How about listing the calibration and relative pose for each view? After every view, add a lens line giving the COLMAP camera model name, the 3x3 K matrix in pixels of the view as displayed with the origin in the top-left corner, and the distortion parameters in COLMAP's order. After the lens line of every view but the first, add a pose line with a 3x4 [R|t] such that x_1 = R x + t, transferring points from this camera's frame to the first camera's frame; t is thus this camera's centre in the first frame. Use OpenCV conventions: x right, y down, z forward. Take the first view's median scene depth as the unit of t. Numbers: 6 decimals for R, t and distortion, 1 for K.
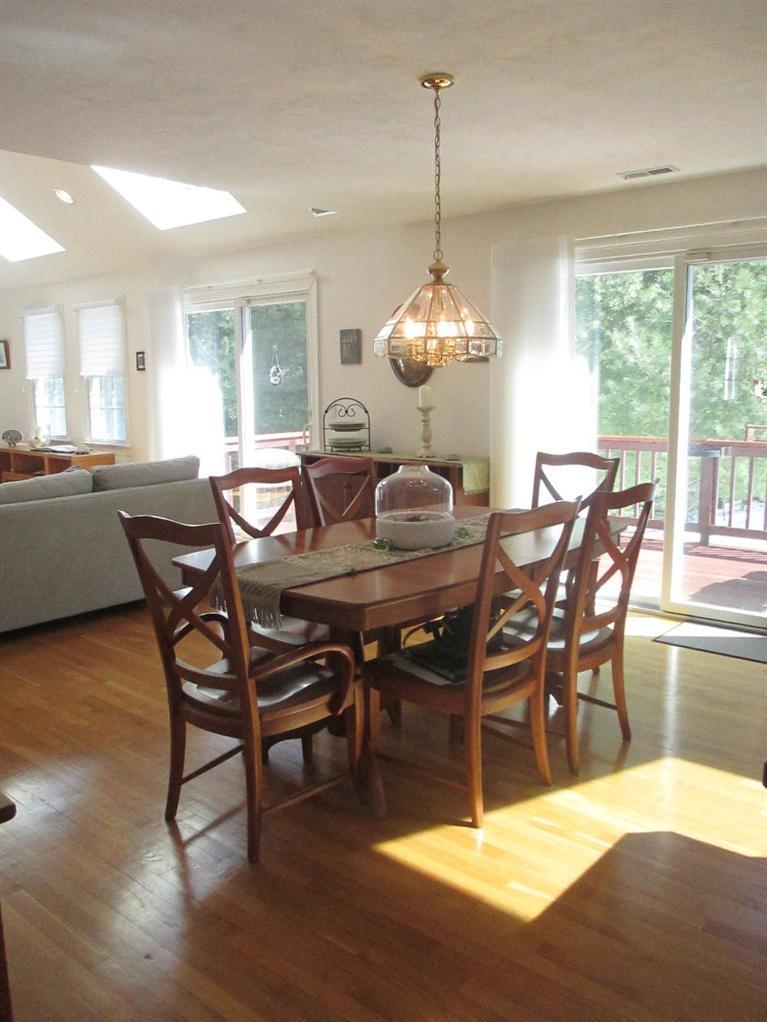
lens RADIAL K [[865.9, 0, 384.3], [0, 865.9, 517.8], [0, 0, 1]] dist [-0.044472, 0.021715]
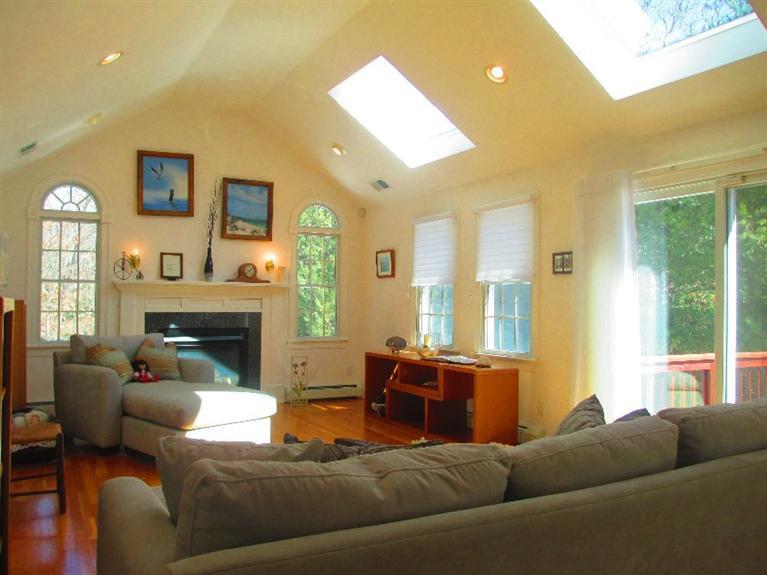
lens RADIAL K [[680.9, 0, 382.3], [0, 680.9, 287.8], [0, 0, 1]] dist [0.000861, 0.000404]
pose [[0.937388, 0.015791, -0.347930, -0.209968], [-0.079236, 0.982446, -0.168886, -0.028829], [0.339155, 0.185880, 0.922183, 0.315004]]
